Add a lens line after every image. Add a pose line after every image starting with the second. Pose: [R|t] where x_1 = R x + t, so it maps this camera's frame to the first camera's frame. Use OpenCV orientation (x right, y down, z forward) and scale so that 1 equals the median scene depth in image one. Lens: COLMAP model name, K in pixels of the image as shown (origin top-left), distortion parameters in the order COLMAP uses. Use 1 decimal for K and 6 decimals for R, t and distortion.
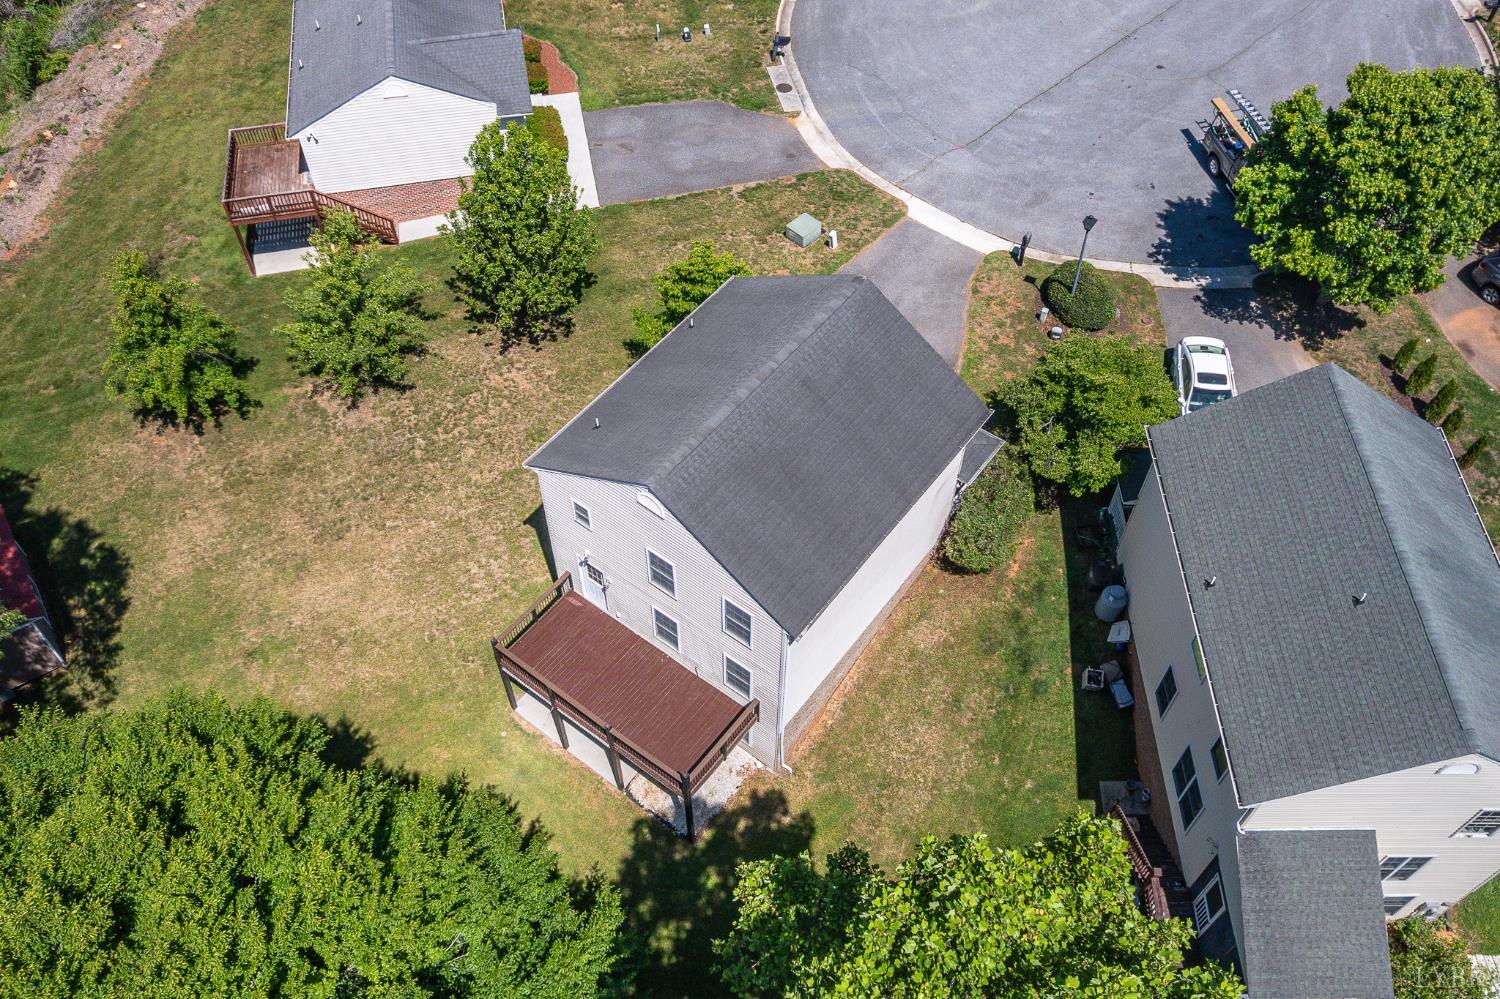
lens RADIAL K [[1222.9, 0, 750.0], [0, 1222.9, 499.5], [0, 0, 1]] dist [-0.050801, 0.000525]
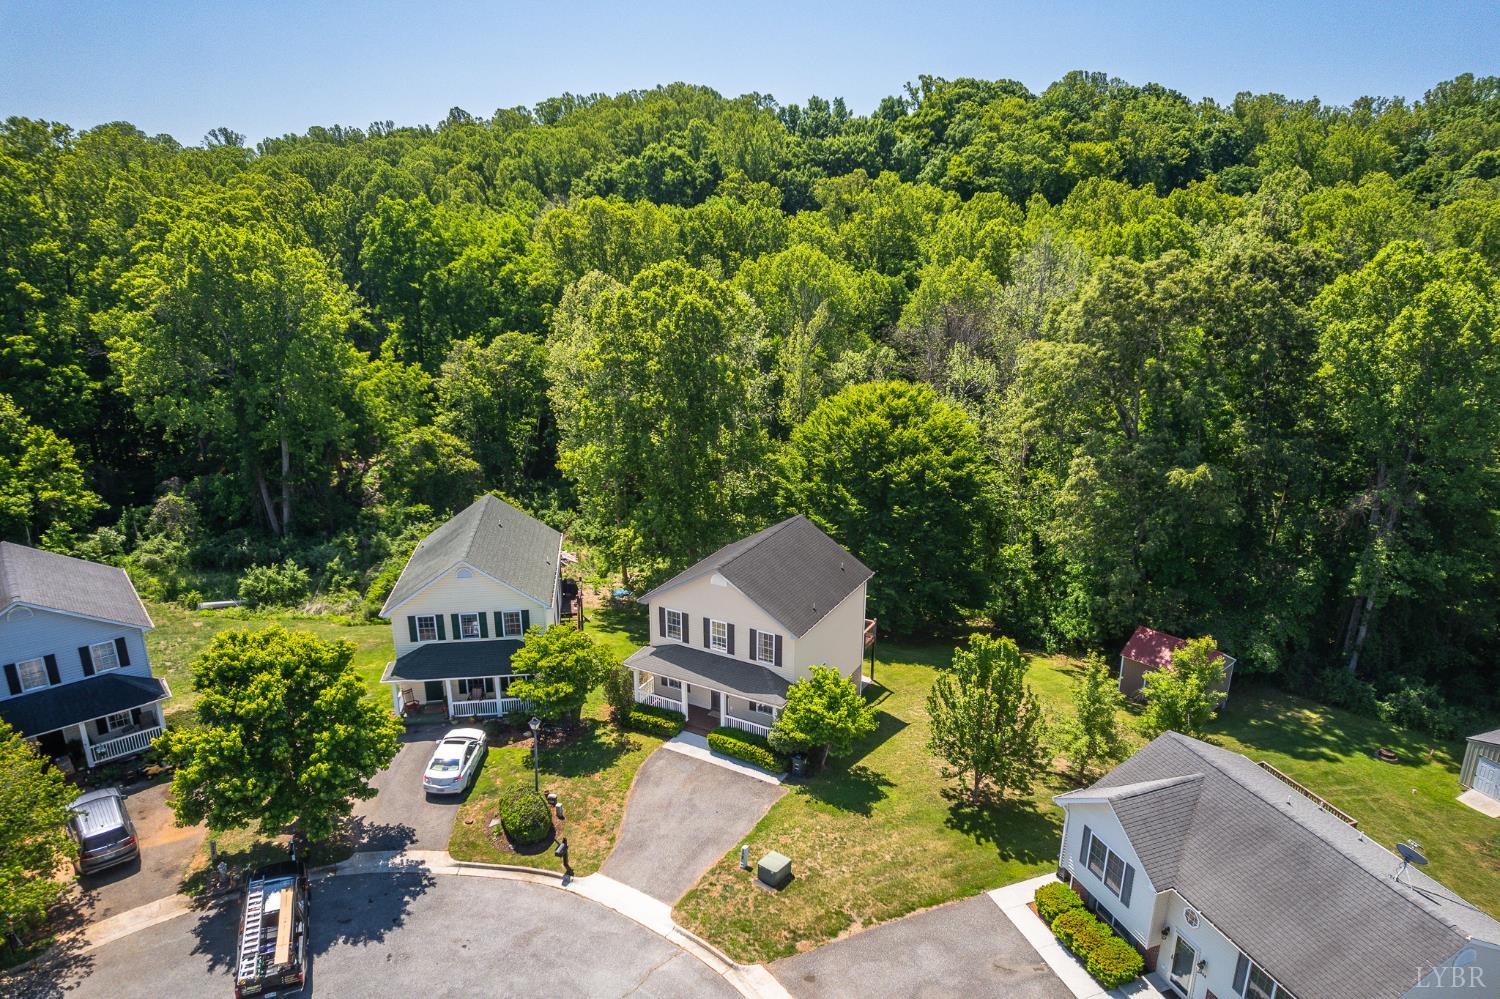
lens RADIAL K [[960.8, 0, 750.0], [0, 960.8, 499.5], [0, 0, 1]] dist [-0.079593, 0.074702]
pose [[-0.990884, 0.028982, -0.131566, 0.175638], [-0.113636, 0.344747, 0.931792, -1.166892], [0.072362, 0.938248, -0.338311, 1.065106]]
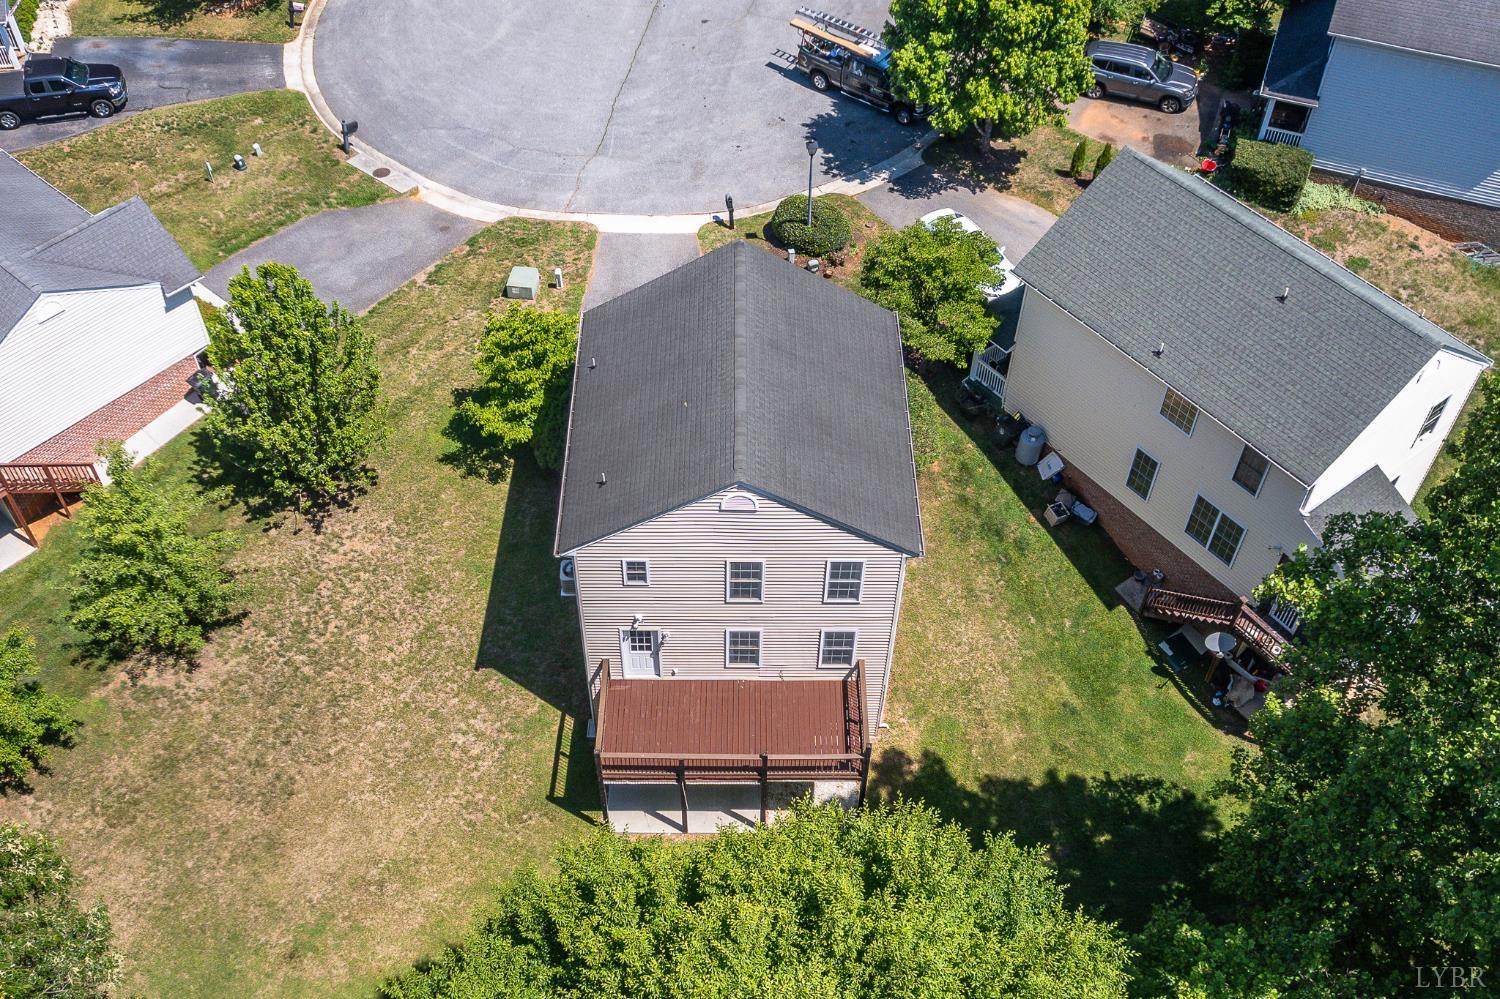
lens RADIAL K [[1361.9, 0, 750.2], [0, 1361.9, 590.0], [0, 0, 1]] dist [-0.047353, -0.004844]
pose [[0.800195, -0.468647, 0.374244, -0.343874], [0.478986, 0.874909, 0.071453, -0.006103], [-0.360916, 0.122081, 0.924573, 0.003099]]
